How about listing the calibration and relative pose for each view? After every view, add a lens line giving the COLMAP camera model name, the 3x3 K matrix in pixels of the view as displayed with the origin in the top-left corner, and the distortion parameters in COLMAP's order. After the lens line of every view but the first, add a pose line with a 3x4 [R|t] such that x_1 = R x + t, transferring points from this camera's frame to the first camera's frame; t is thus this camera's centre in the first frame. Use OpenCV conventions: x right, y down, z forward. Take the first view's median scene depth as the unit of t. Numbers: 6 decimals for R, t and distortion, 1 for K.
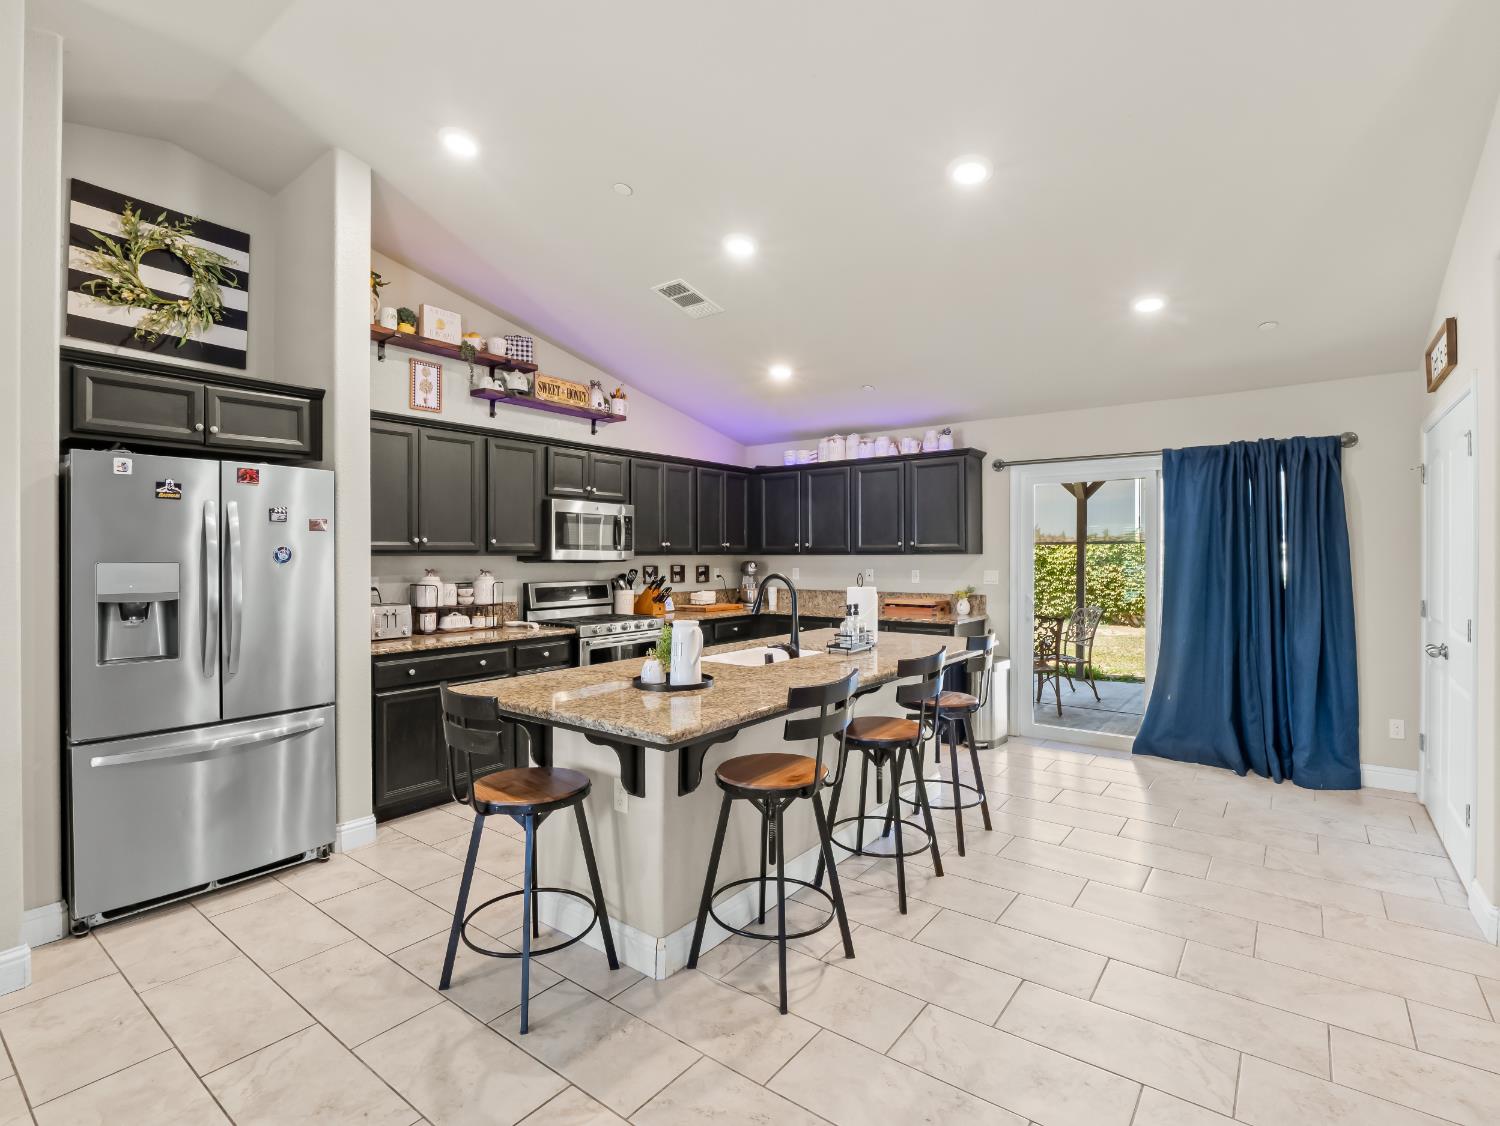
lens RADIAL K [[725.2, 0, 734.6], [0, 725.2, 560.6], [0, 0, 1]] dist [-0.003887, -0.011397]
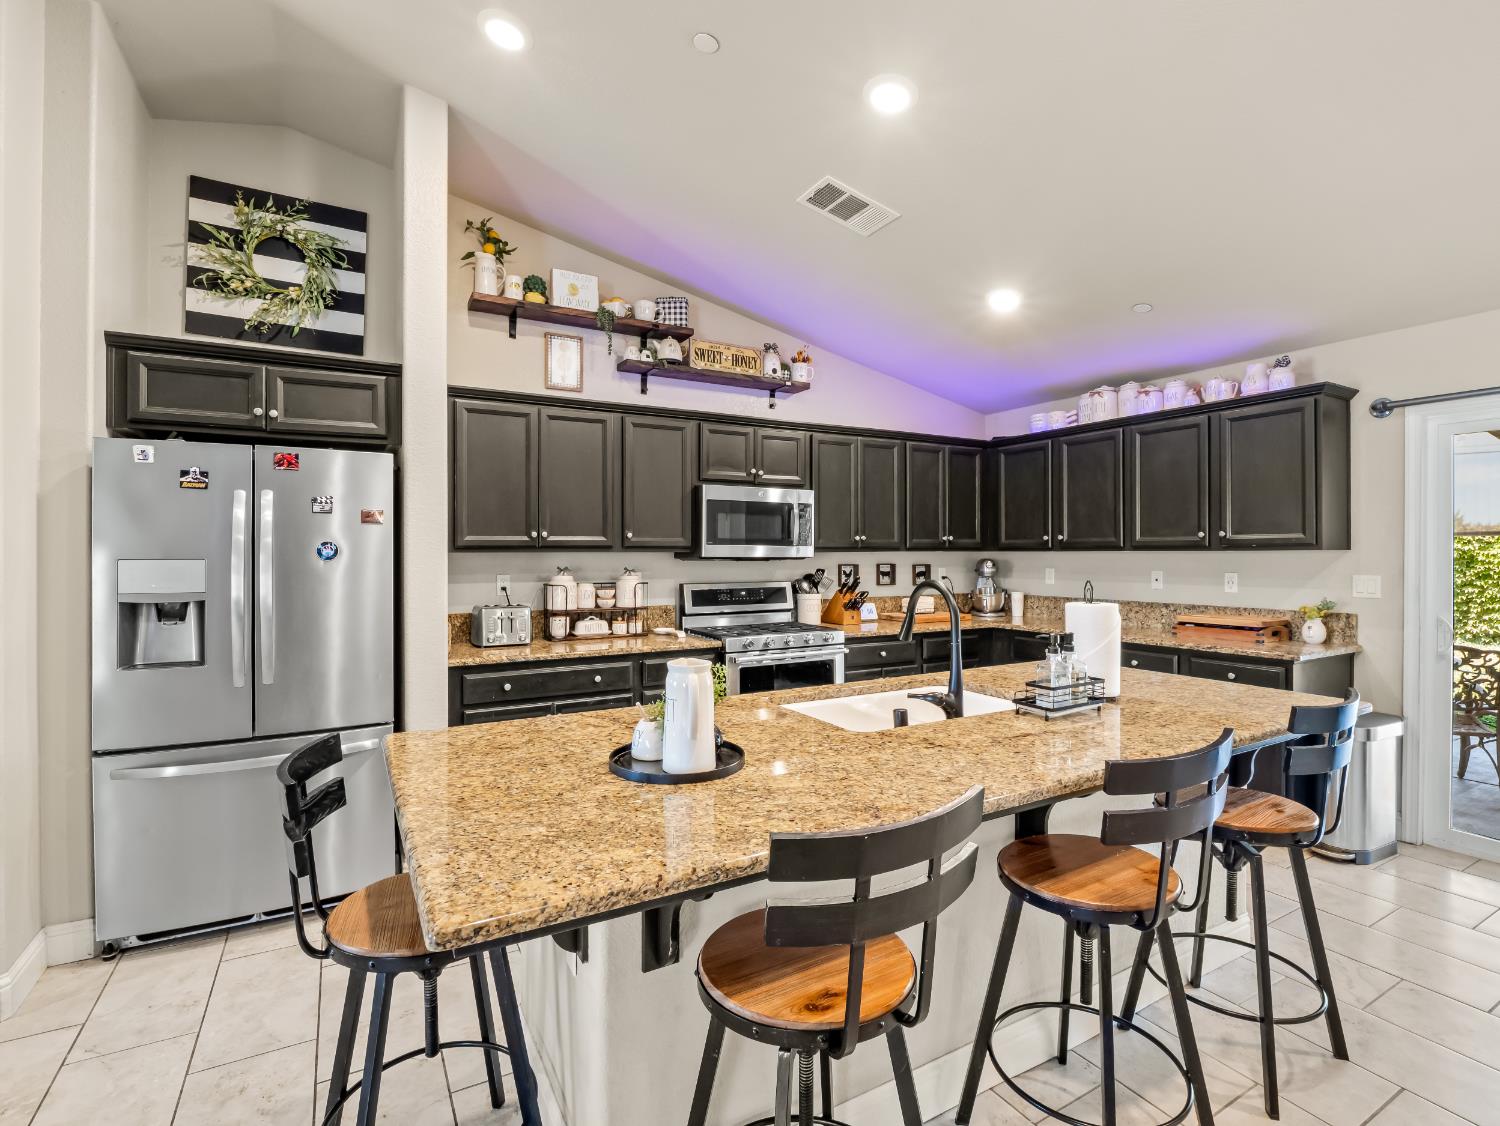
lens RADIAL K [[706.3, 0, 738.1], [0, 706.3, 556.6], [0, 0, 1]] dist [-0.002145, -0.010884]
pose [[0.918240, 0.001947, -0.396019, 0.114004], [-0.002406, 0.999997, -0.000662, -0.001250], [0.396017, 0.001561, 0.918242, 0.277529]]
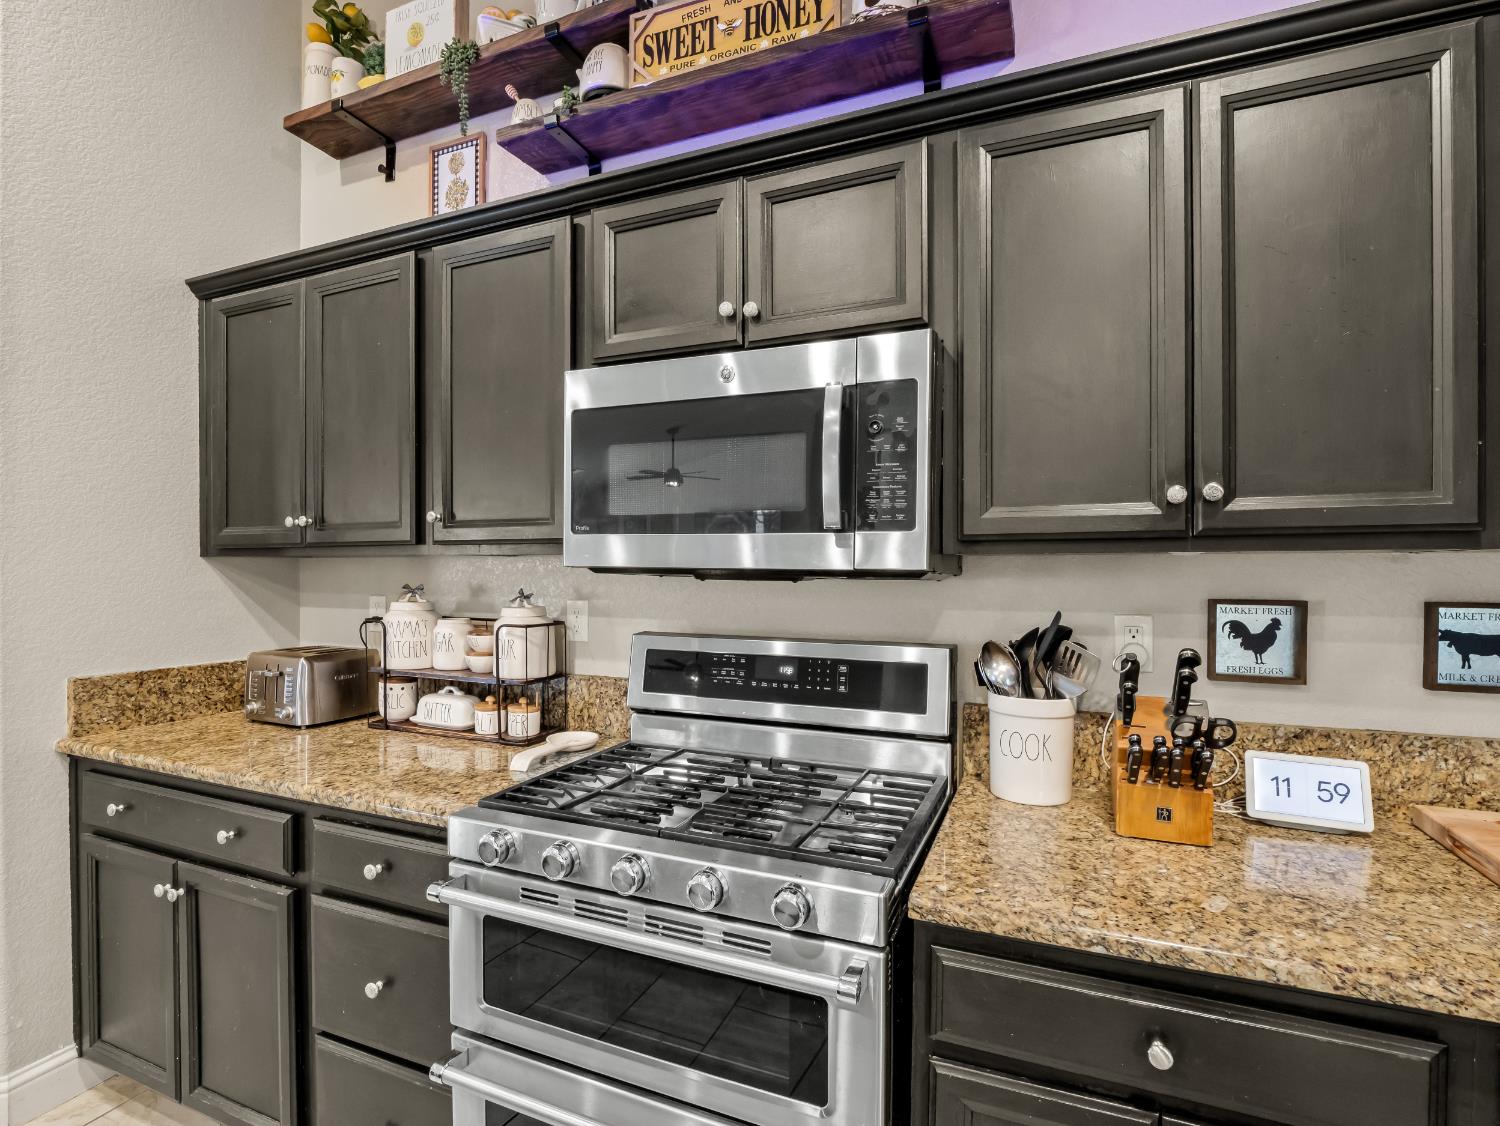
lens RADIAL K [[735.4, 0, 759.8], [0, 735.4, 573.1], [0, 0, 1]] dist [-0.017185, -0.000584]
pose [[0.262357, 0.010323, -0.964916, 0.078062], [-0.008237, 0.999930, 0.008458, -0.002180], [0.964936, 0.005729, 0.262424, 1.039098]]
